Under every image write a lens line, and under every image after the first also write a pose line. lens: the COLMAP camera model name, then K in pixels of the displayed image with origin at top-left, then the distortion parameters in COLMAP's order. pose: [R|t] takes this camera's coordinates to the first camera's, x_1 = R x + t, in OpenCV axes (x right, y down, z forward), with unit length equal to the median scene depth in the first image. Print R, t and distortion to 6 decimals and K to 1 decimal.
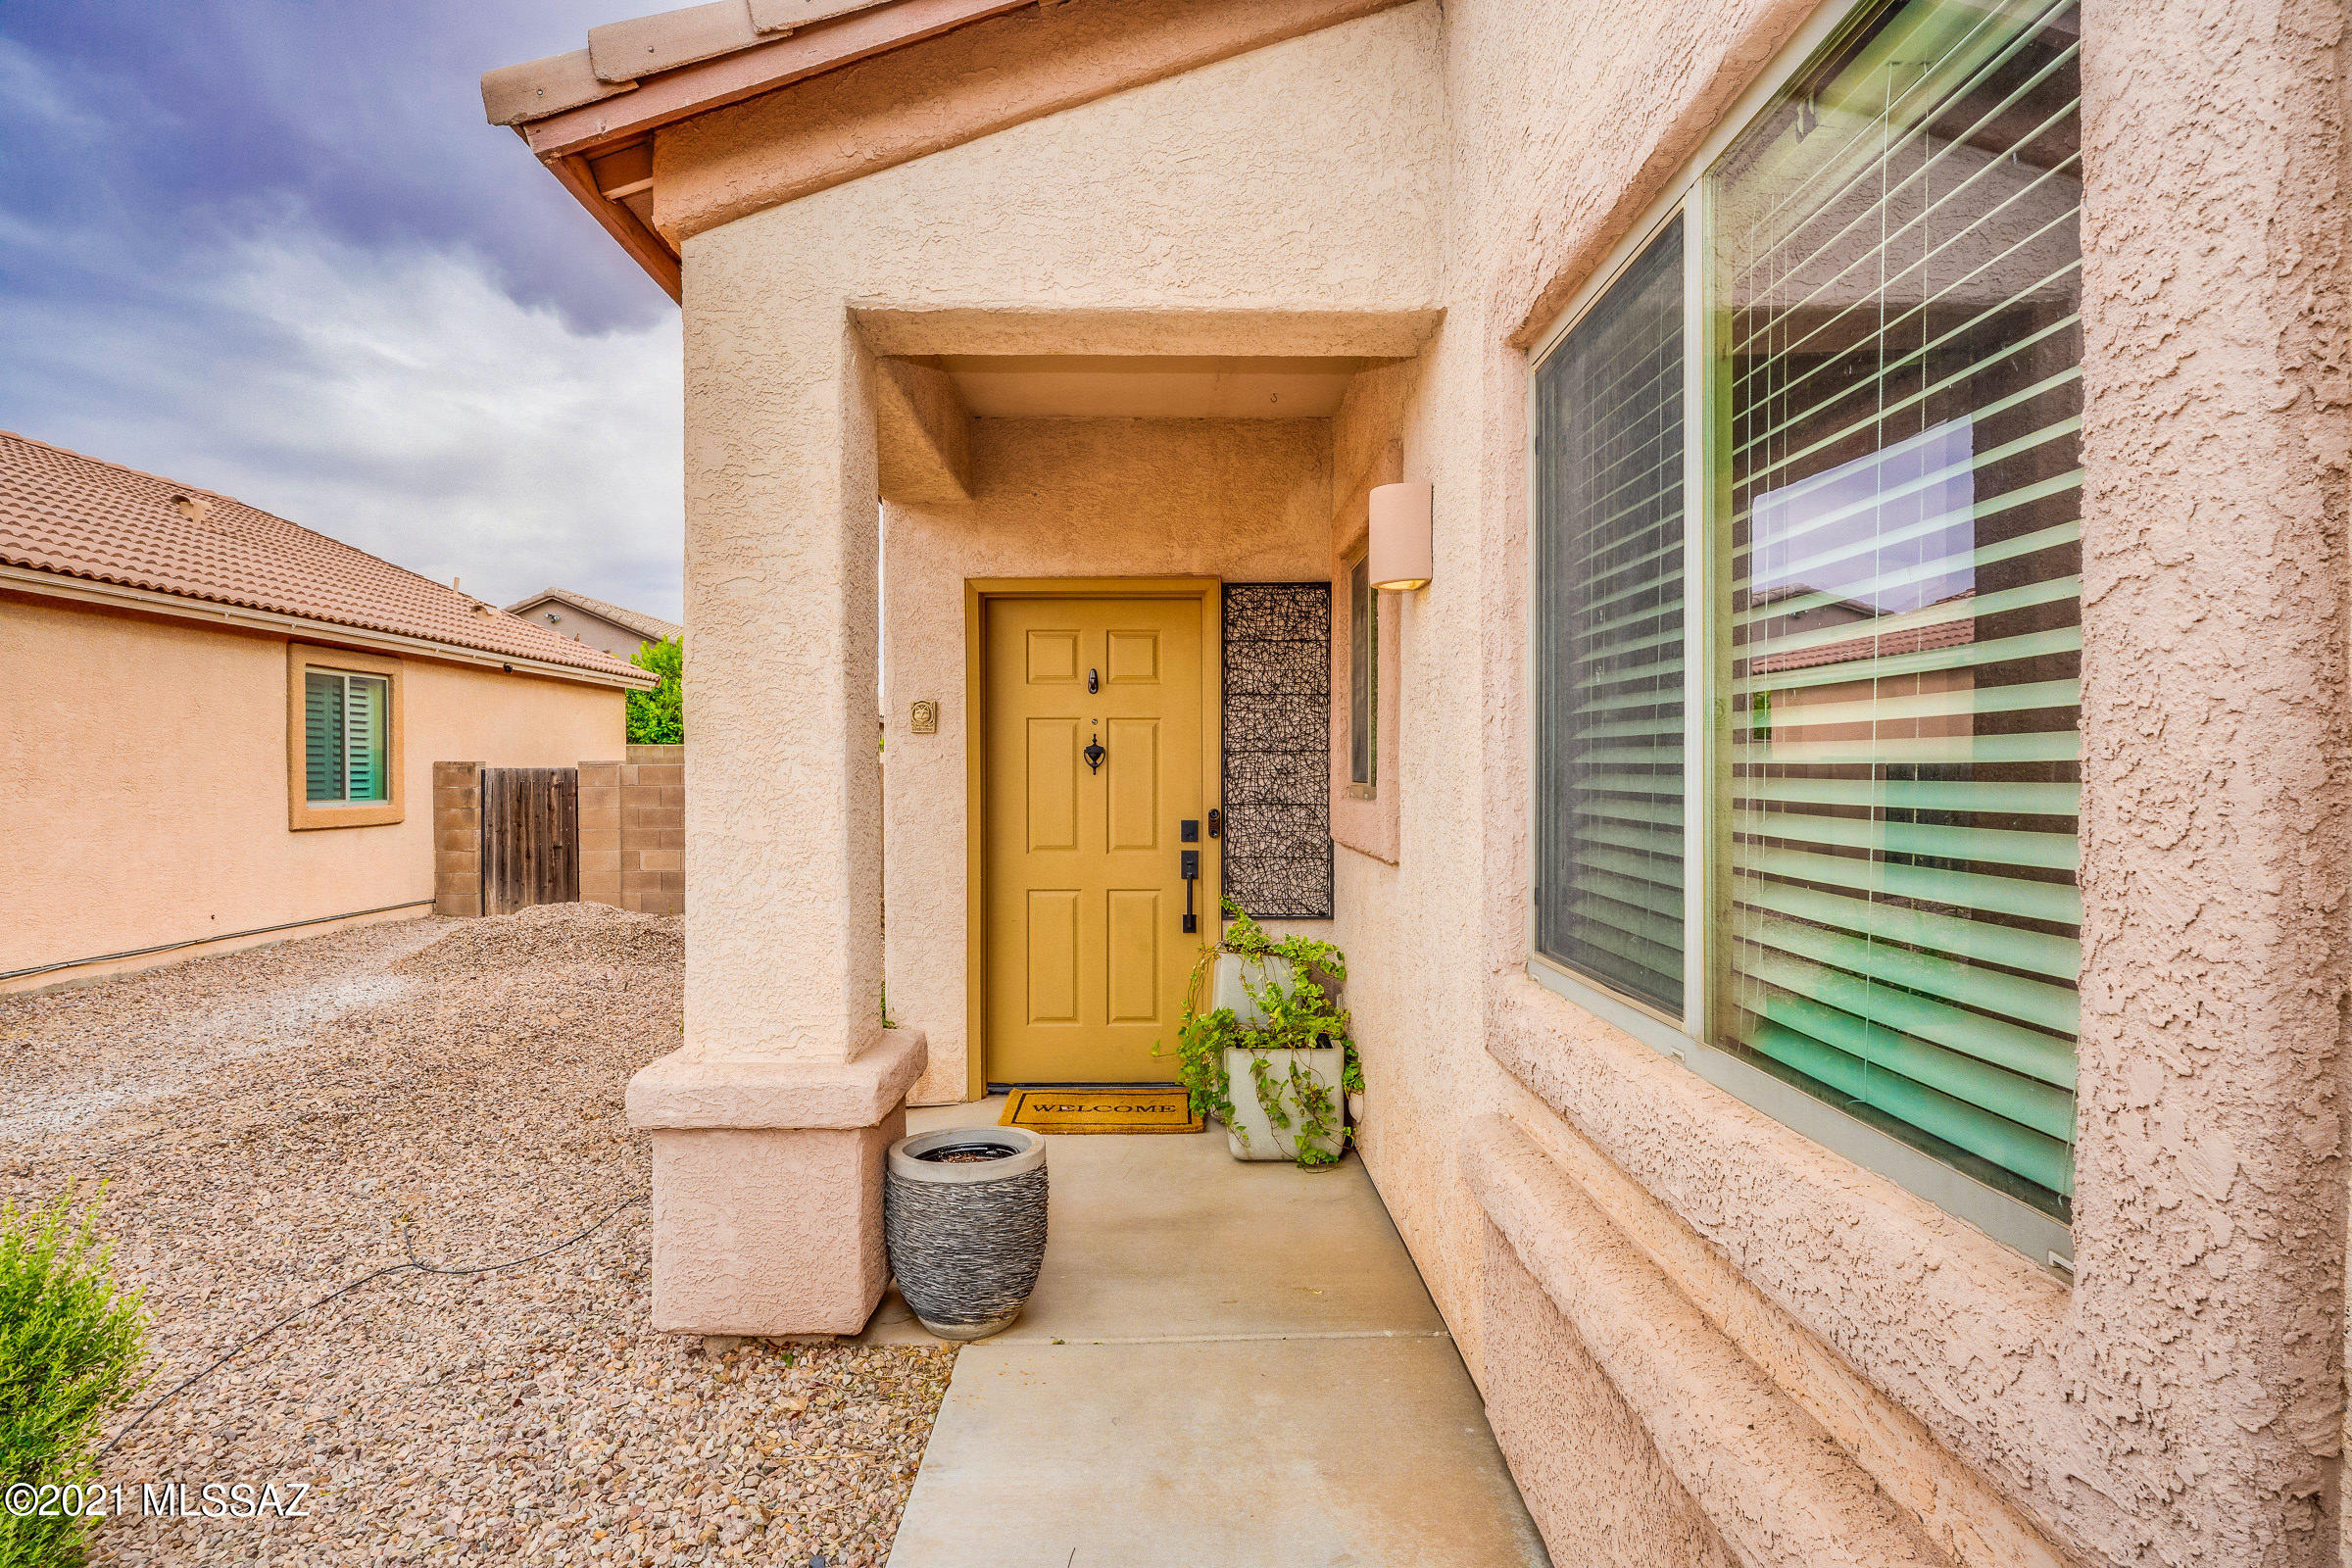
lens RADIAL K [[1279.2, 0, 1176.0], [0, 1279.2, 784.0], [0, 0, 1]] dist [-0.002088, -0.000243]
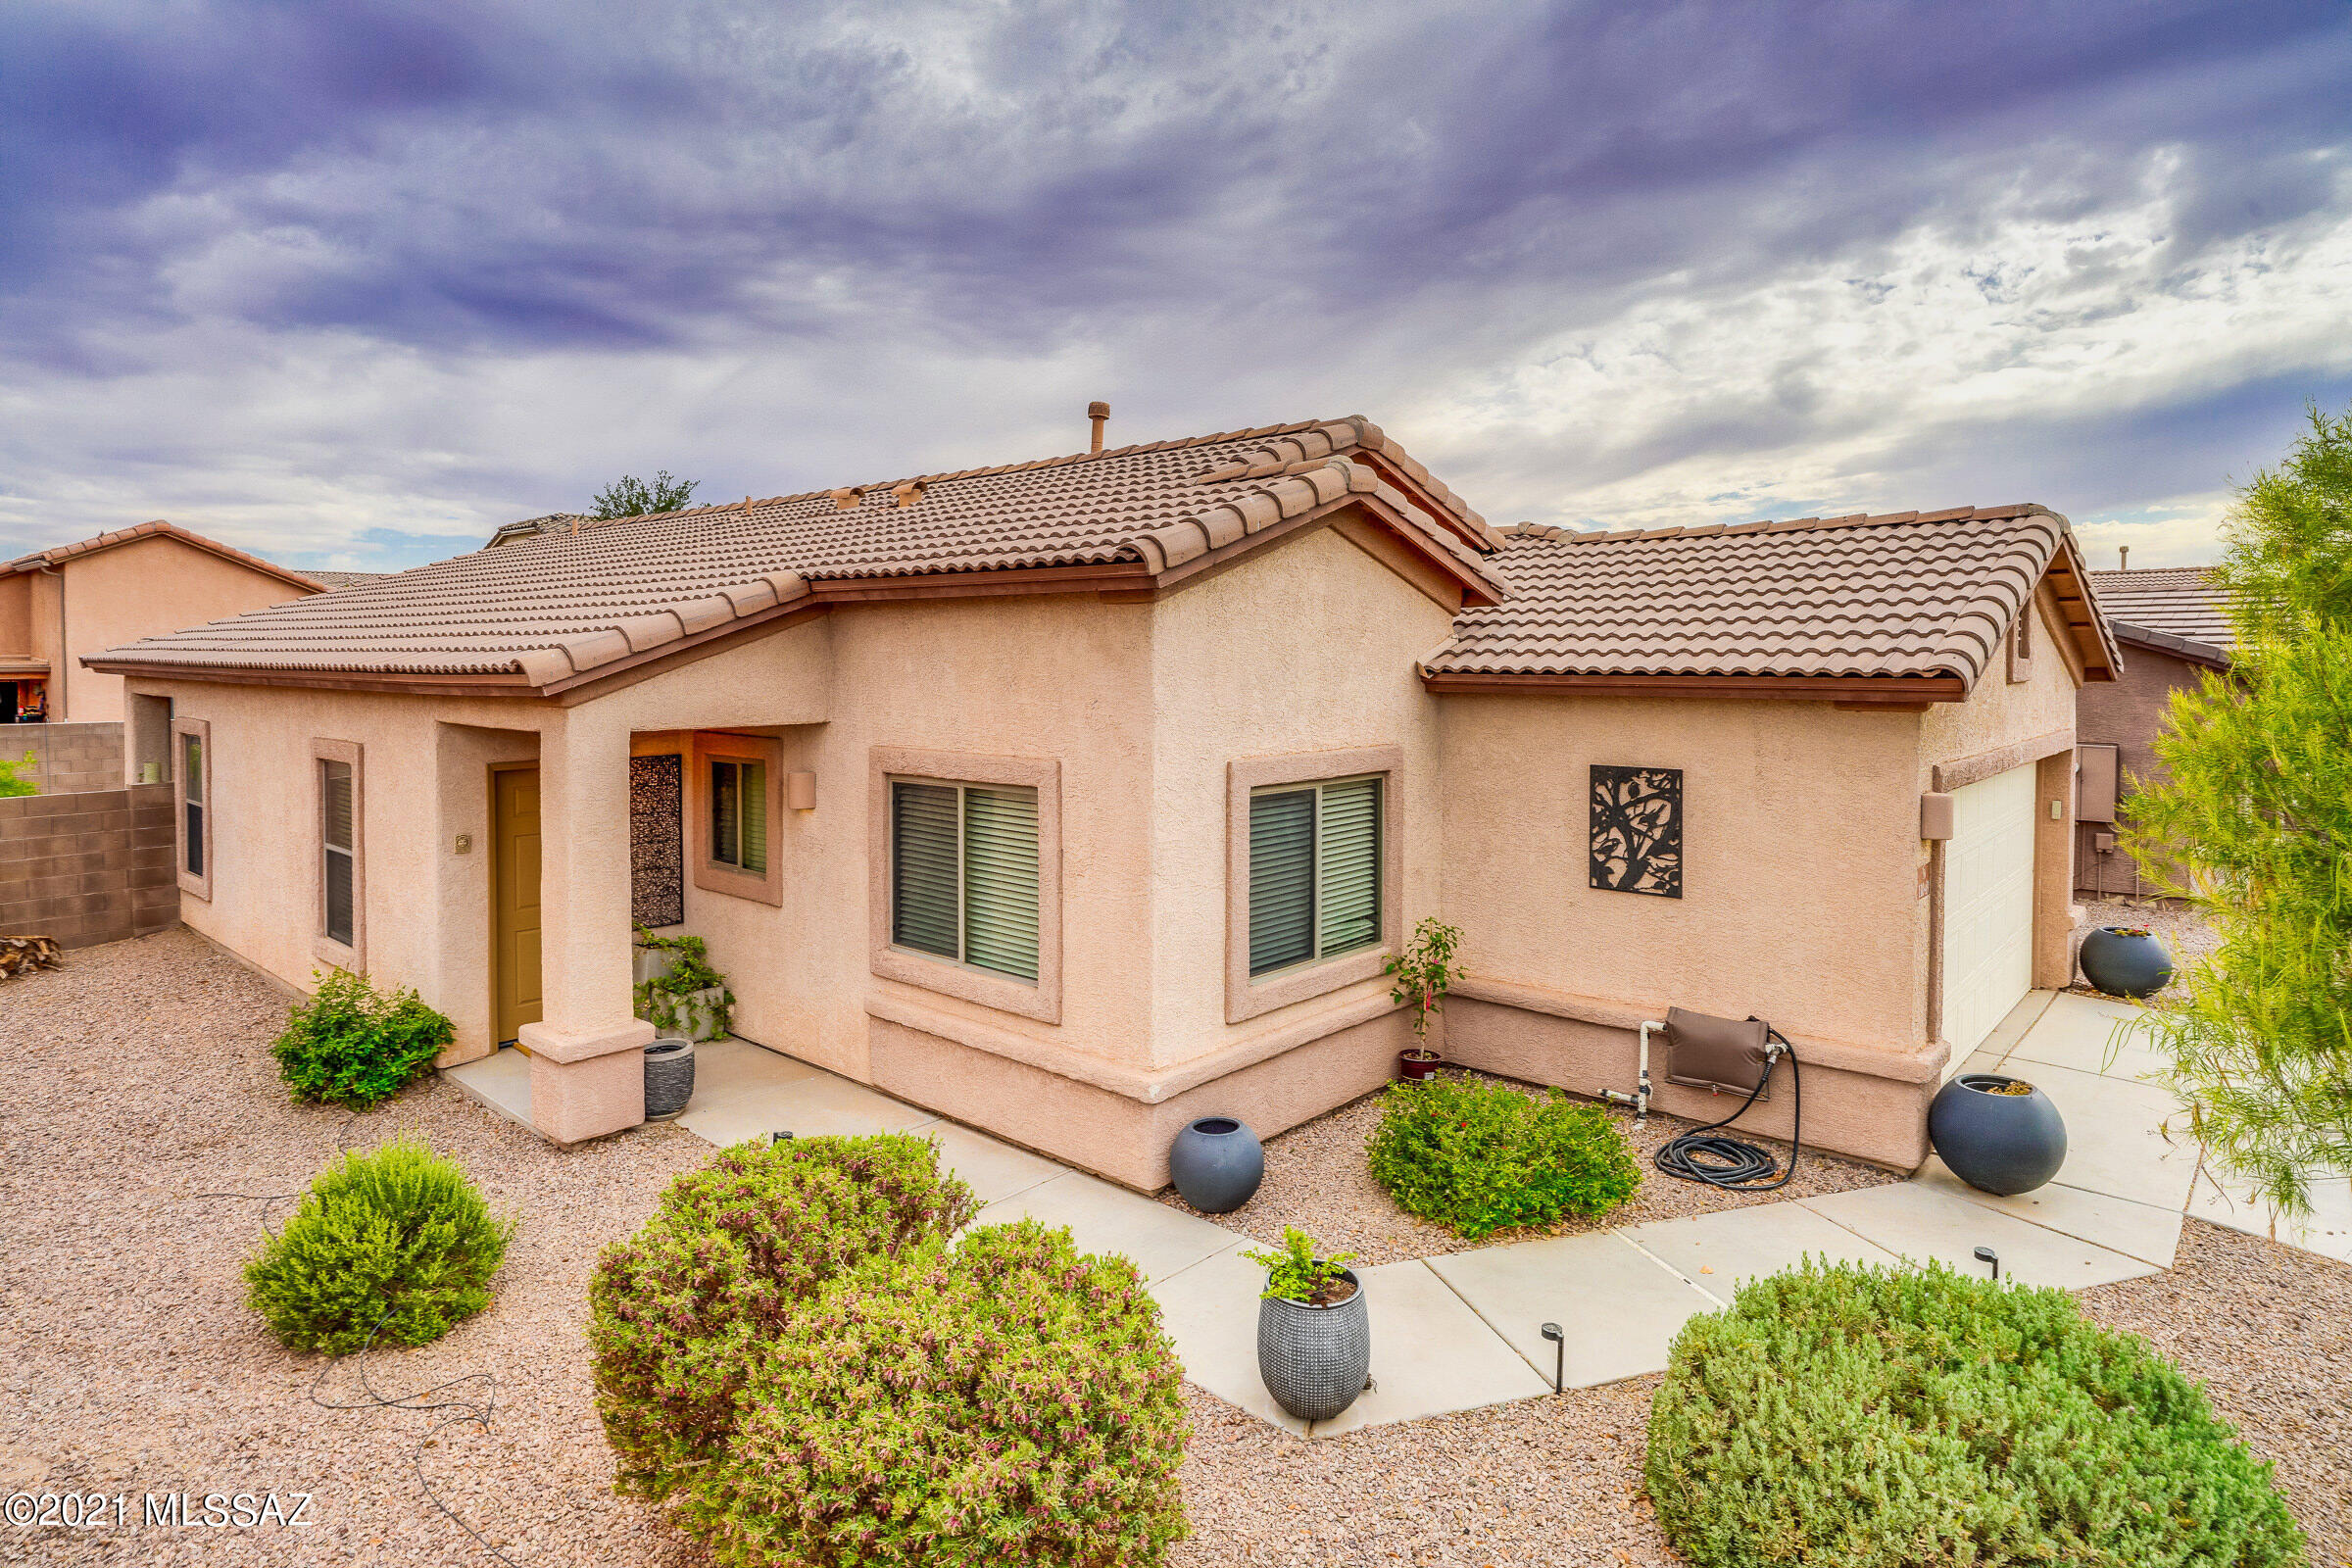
lens RADIAL K [[1303.0, 0, 1182.5], [0, 1303.0, 697.2], [0, 0, 1]] dist [-0.002040, -0.000152]
pose [[0.672636, -0.020412, 0.739692, -0.857979], [0.002770, 0.999682, 0.025067, -0.298313], [-0.739968, -0.014812, 0.672479, -0.943590]]
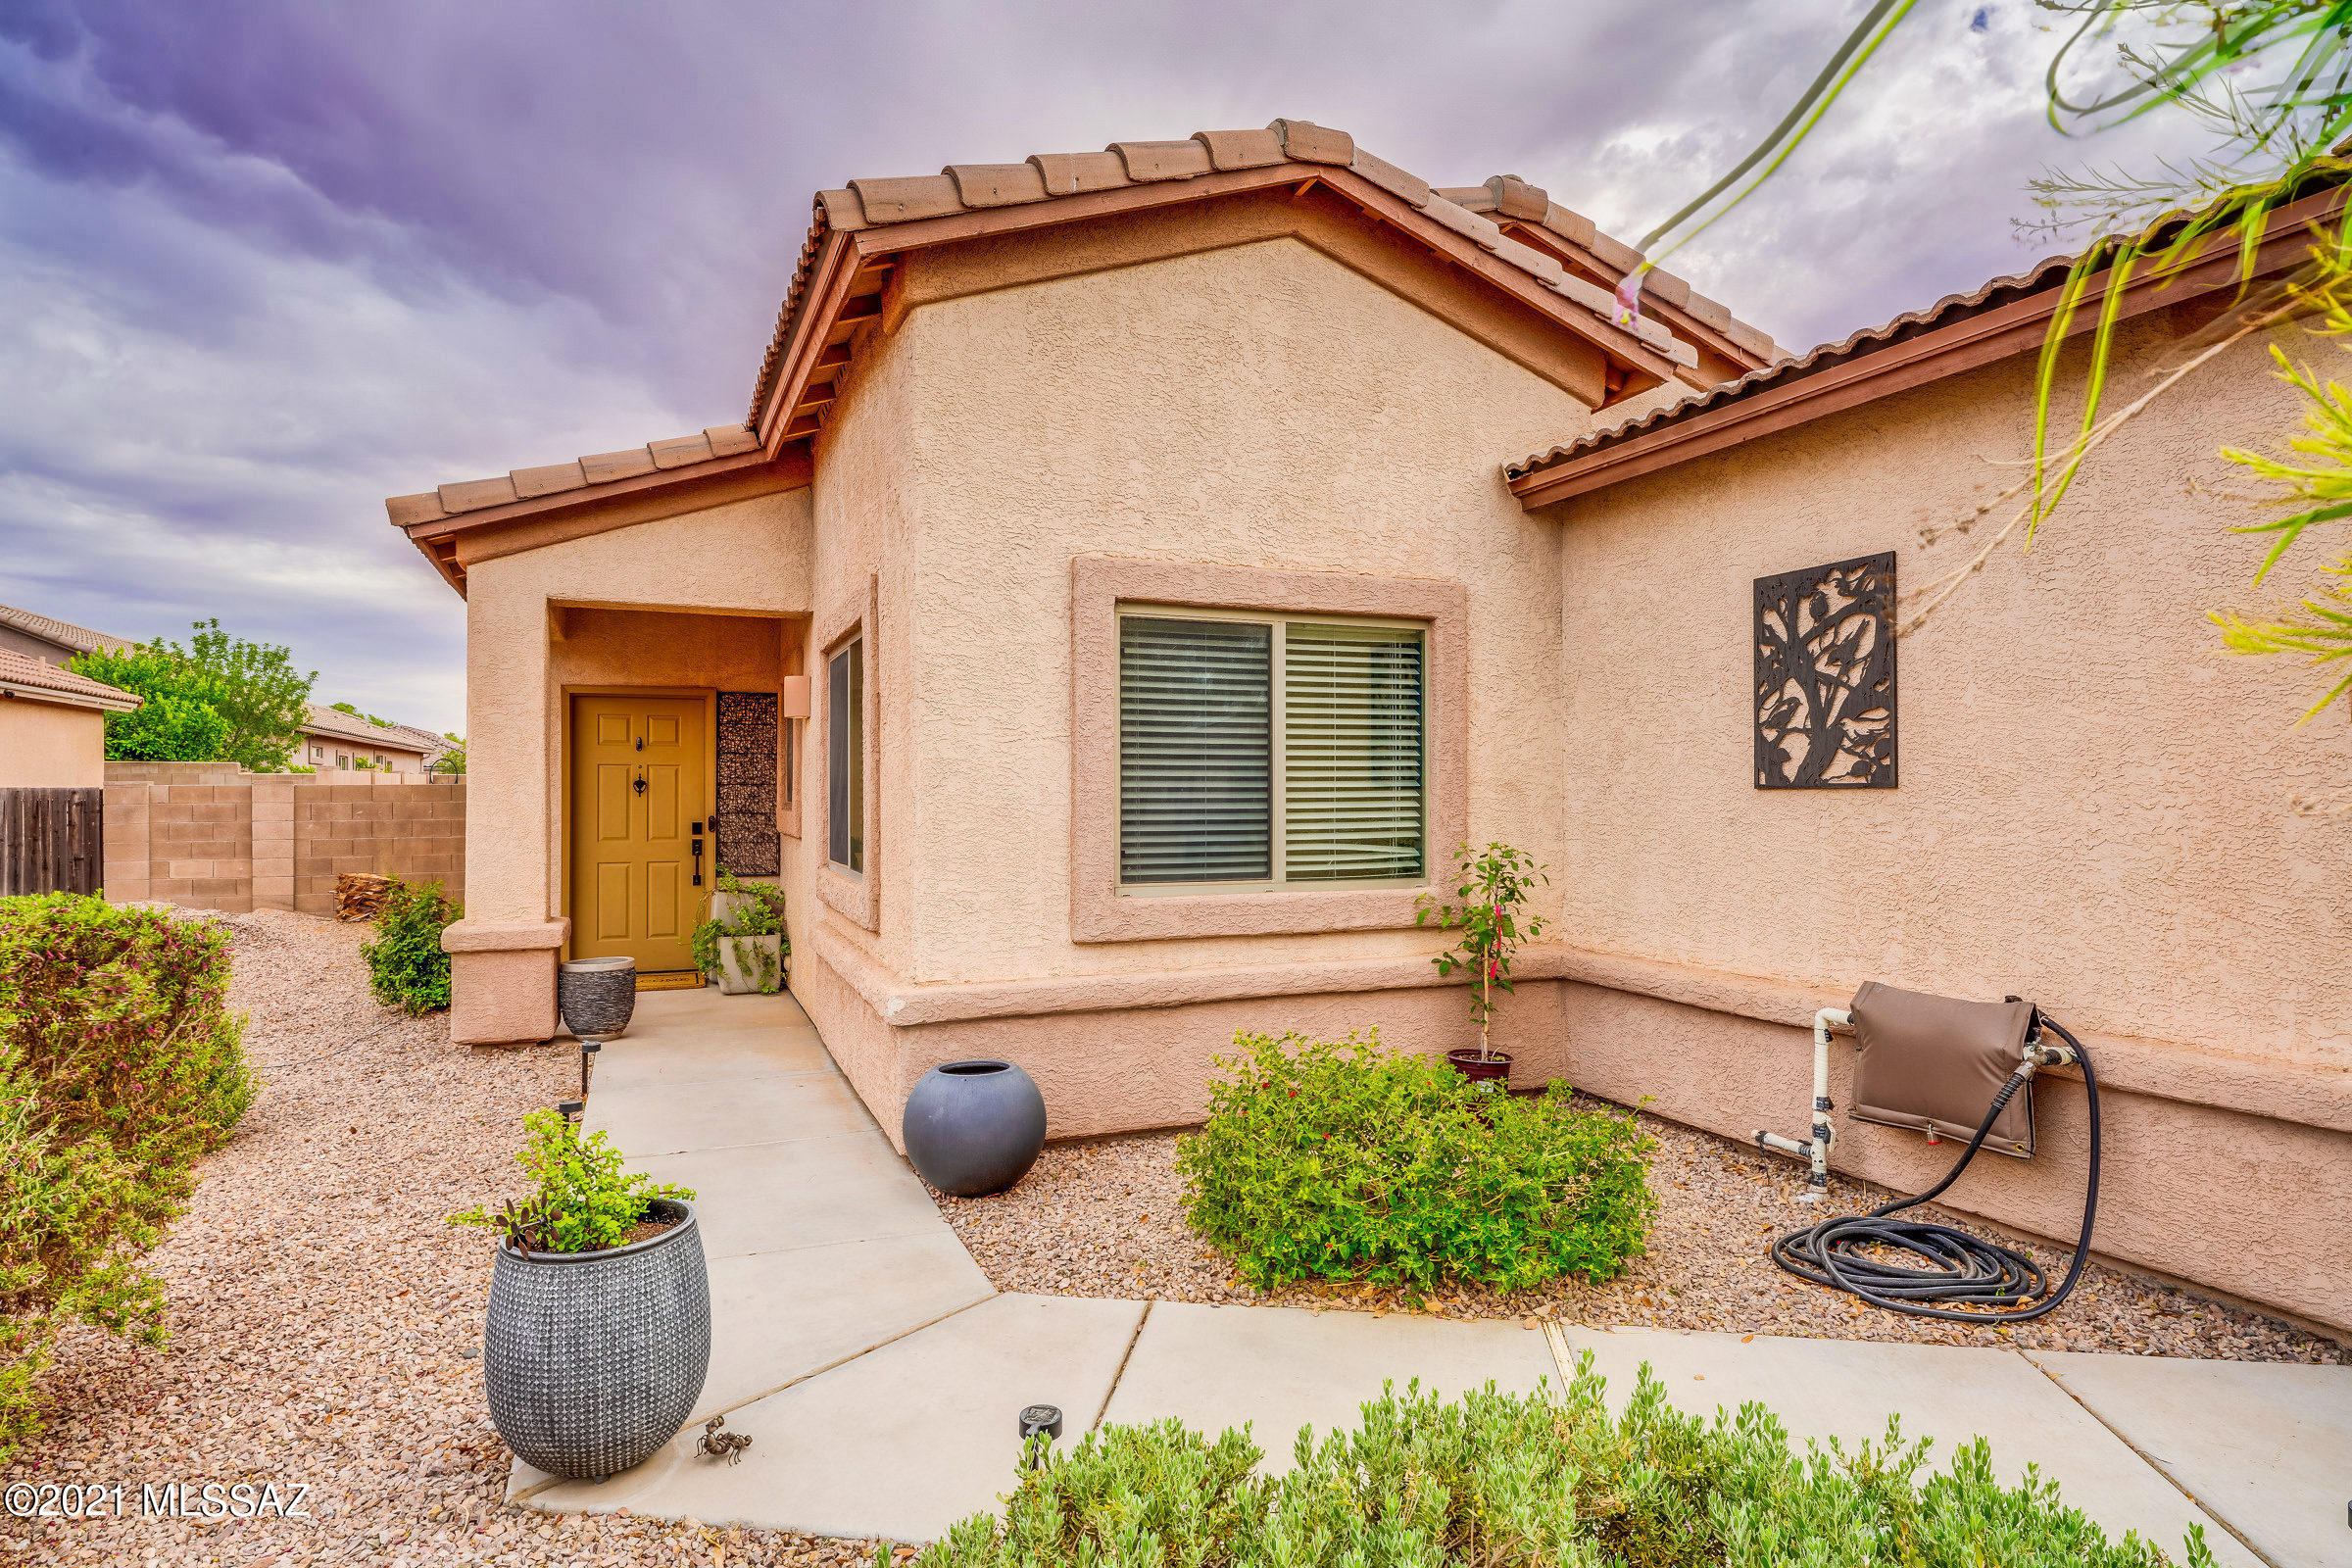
lens RADIAL K [[1279.2, 0, 1174.3], [0, 1279.2, 790.6], [0, 0, 1]] dist [-0.002249, 0.001001]
pose [[0.927852, 0.002778, 0.372939, -0.038590], [0.000315, 0.999966, -0.008233, -0.001264], [-0.372949, 0.007757, 0.927819, -0.939076]]
